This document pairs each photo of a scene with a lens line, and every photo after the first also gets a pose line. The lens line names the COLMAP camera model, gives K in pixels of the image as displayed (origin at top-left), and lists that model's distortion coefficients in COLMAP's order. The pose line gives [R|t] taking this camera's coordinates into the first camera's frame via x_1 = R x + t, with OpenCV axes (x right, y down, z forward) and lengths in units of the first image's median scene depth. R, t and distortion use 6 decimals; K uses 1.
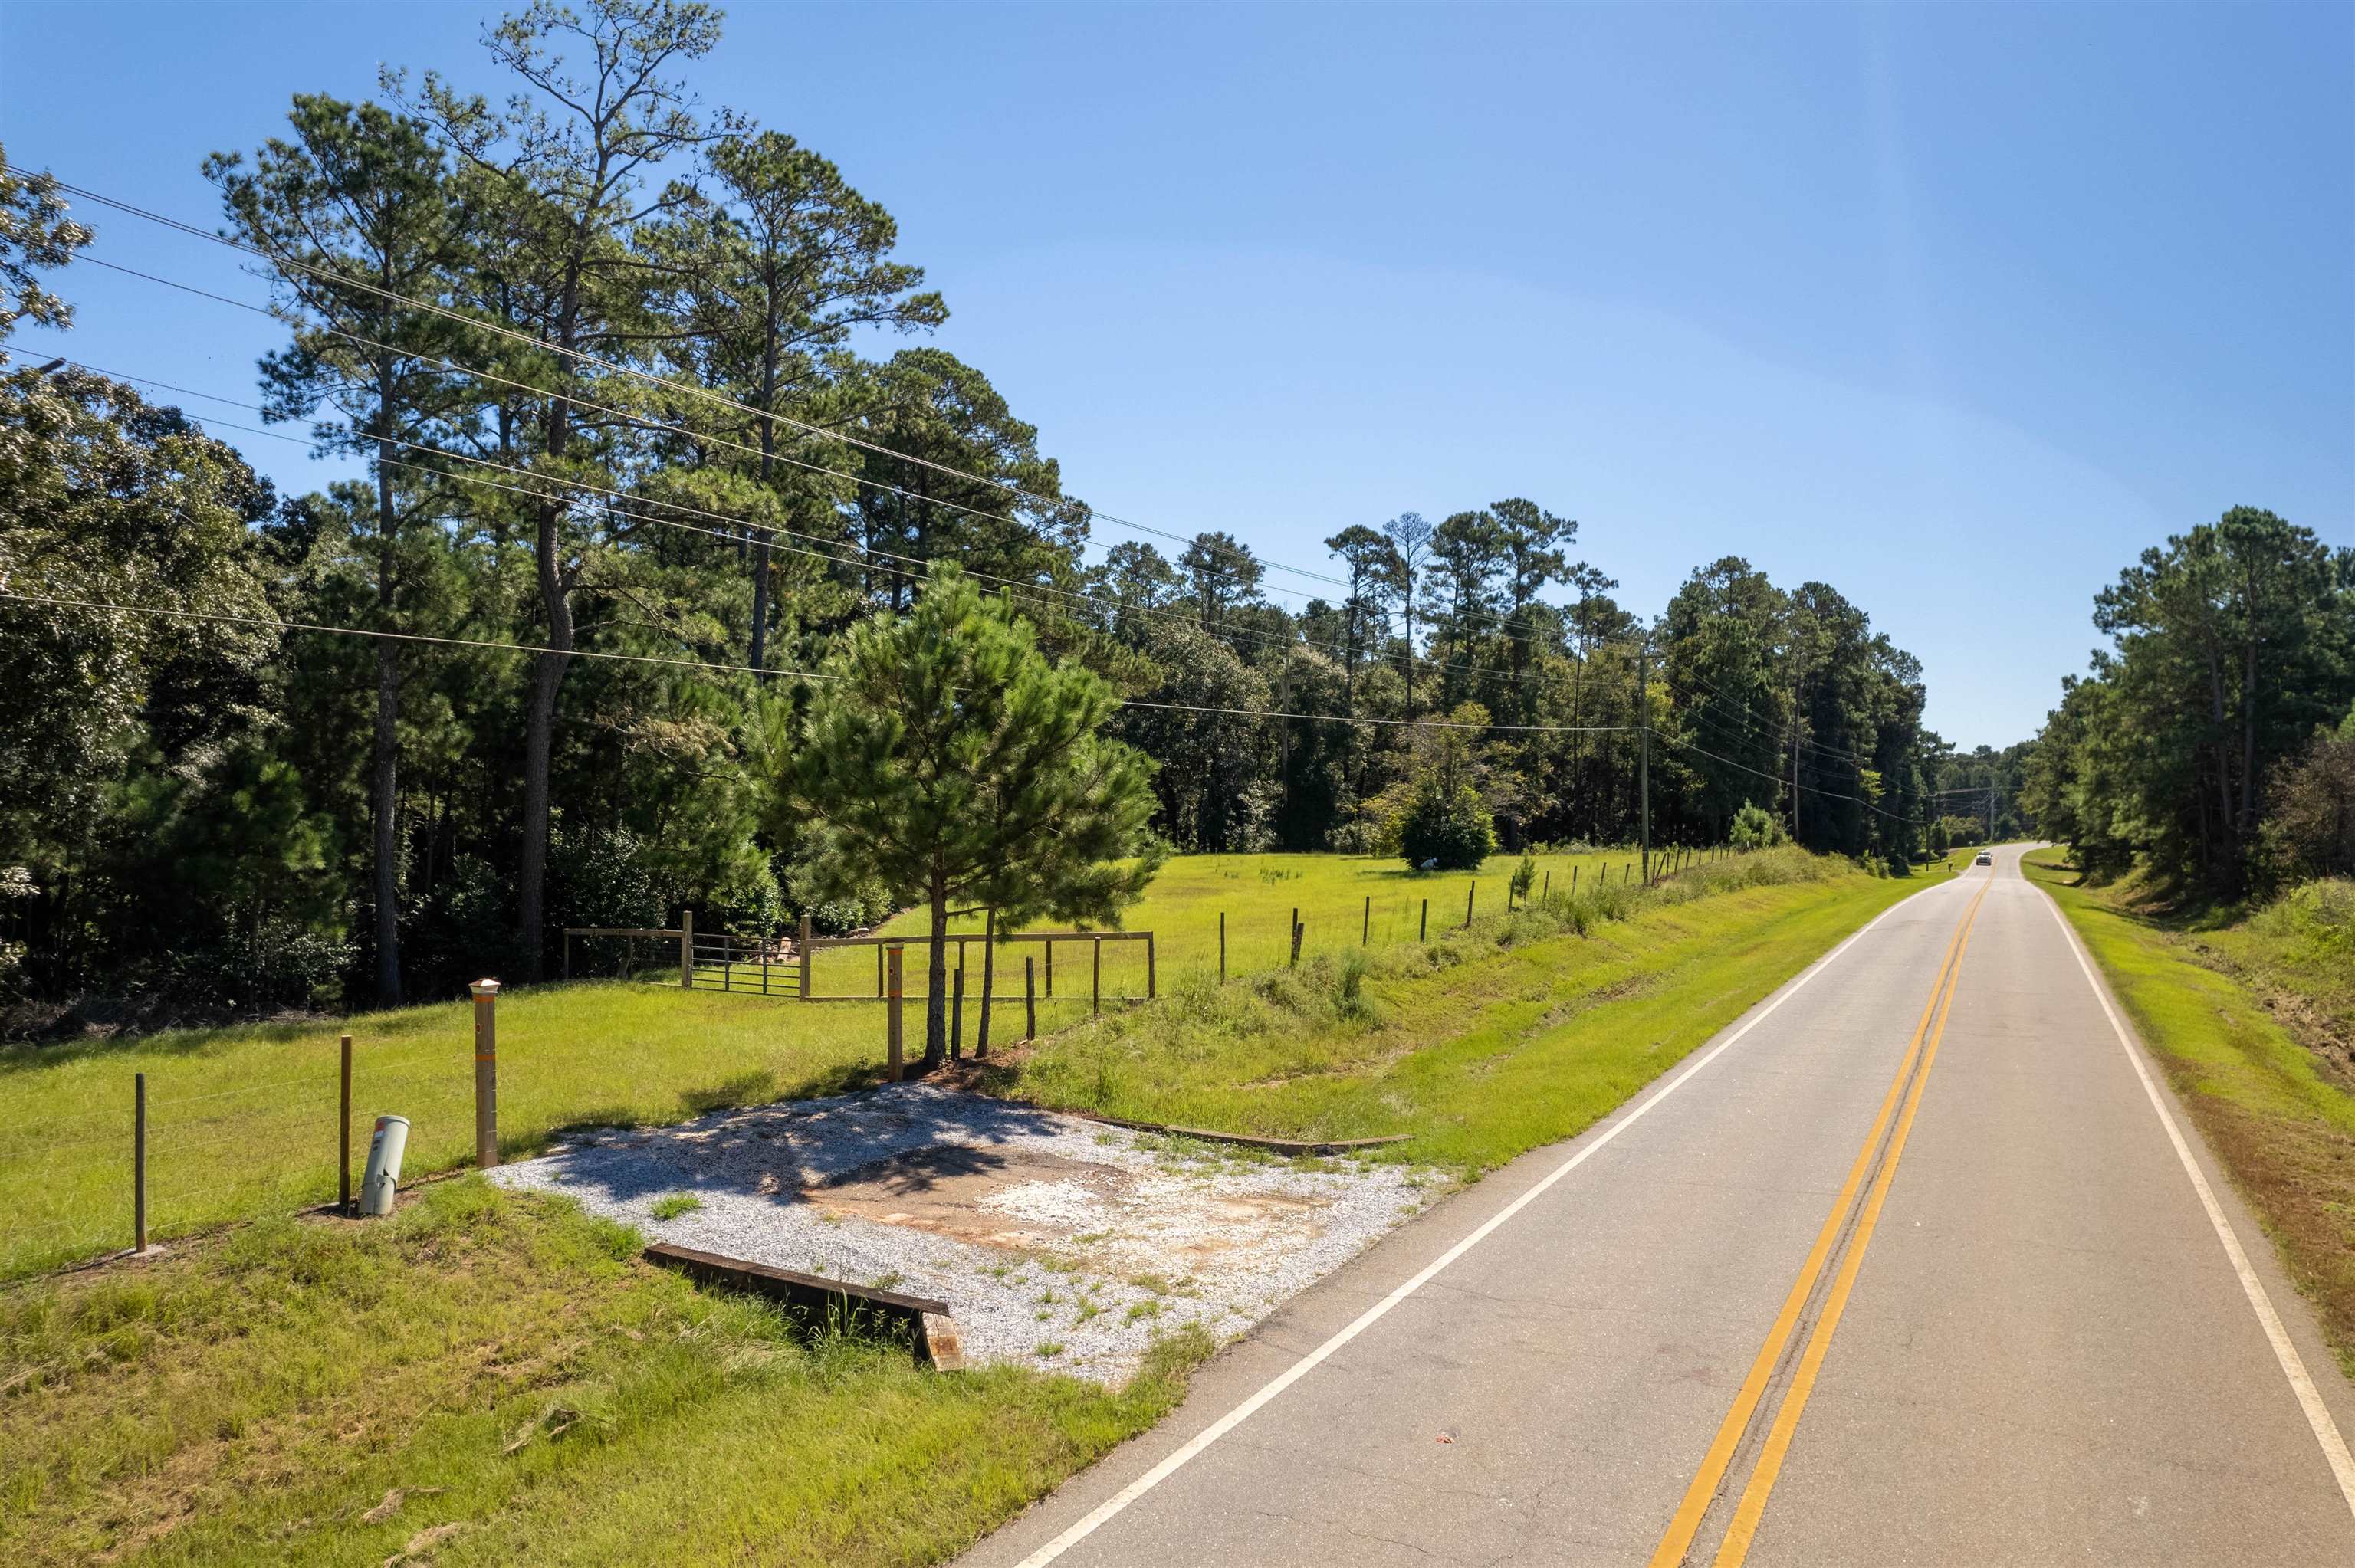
lens RADIAL K [[1529.9, 0, 1176.8], [0, 1529.9, 797.4], [0, 0, 1]] dist [-0.079664, 0.093124]
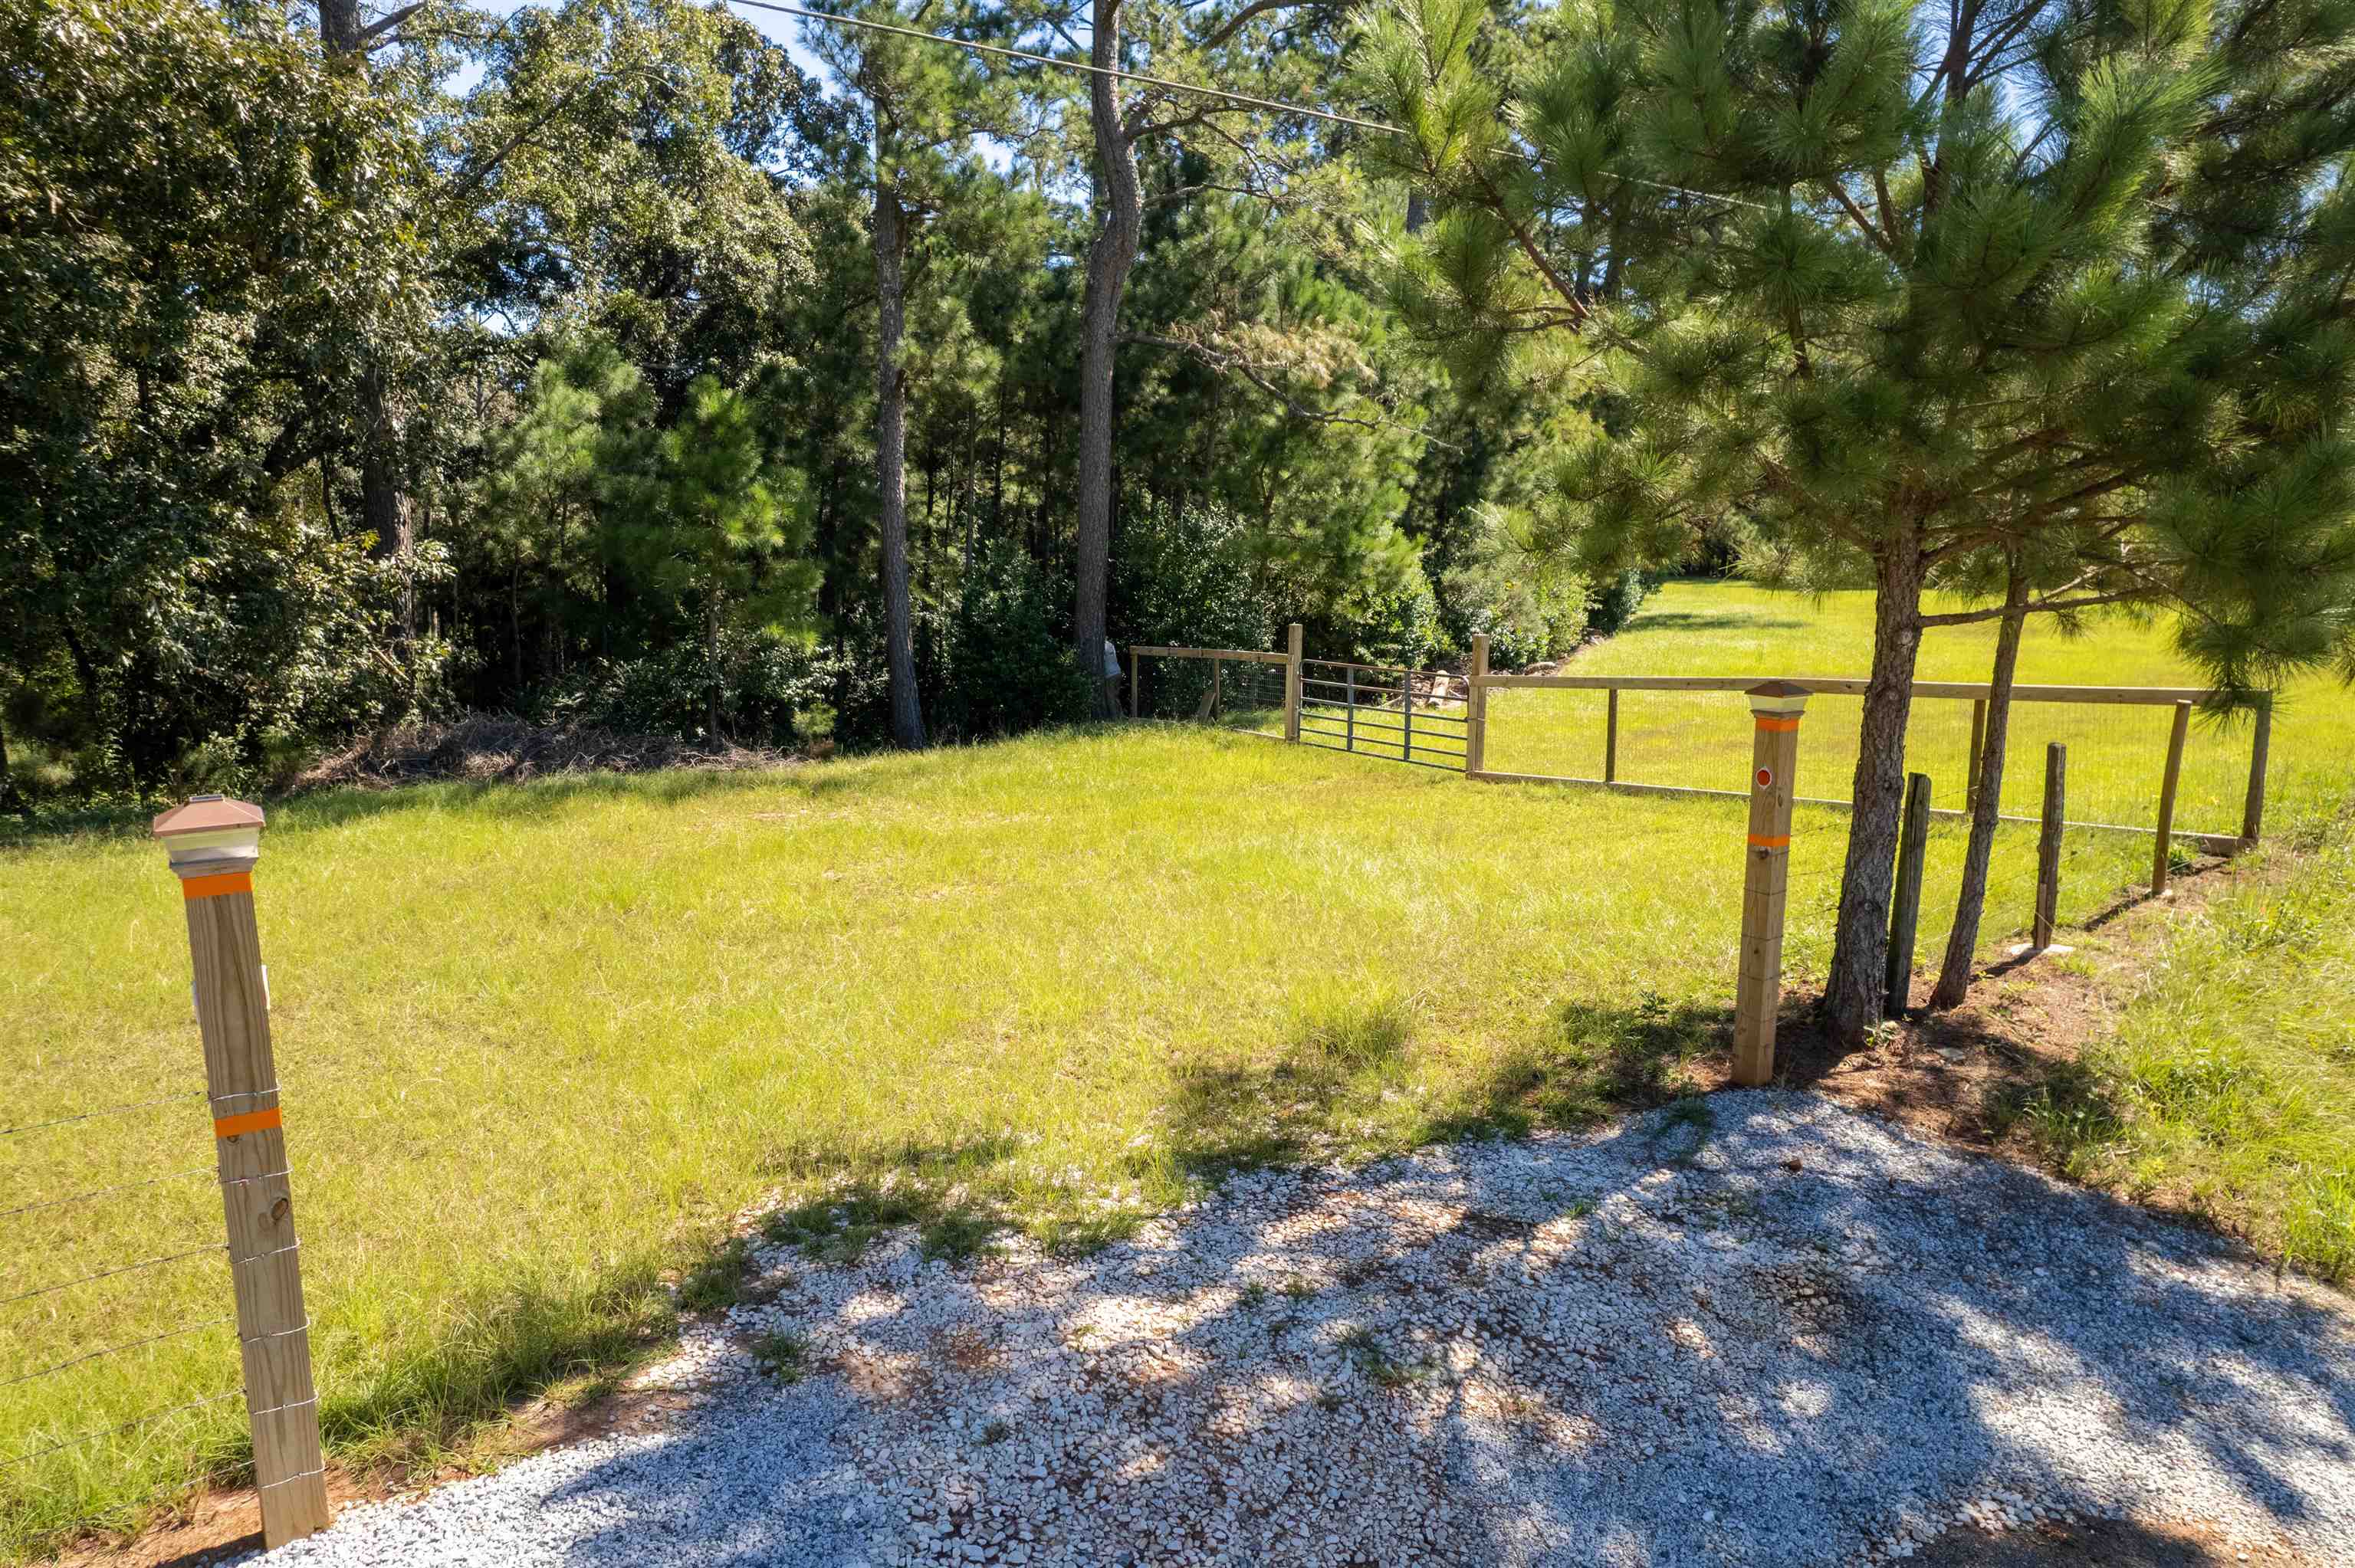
lens RADIAL K [[1529.9, 0, 1176.8], [0, 1529.9, 797.4], [0, 0, 1]] dist [-0.079664, 0.093124]
pose [[0.913634, 0.072775, -0.399972, -0.096412], [-0.003101, 0.985066, 0.172151, 0.033647], [0.406527, -0.156042, 0.900215, 0.358399]]
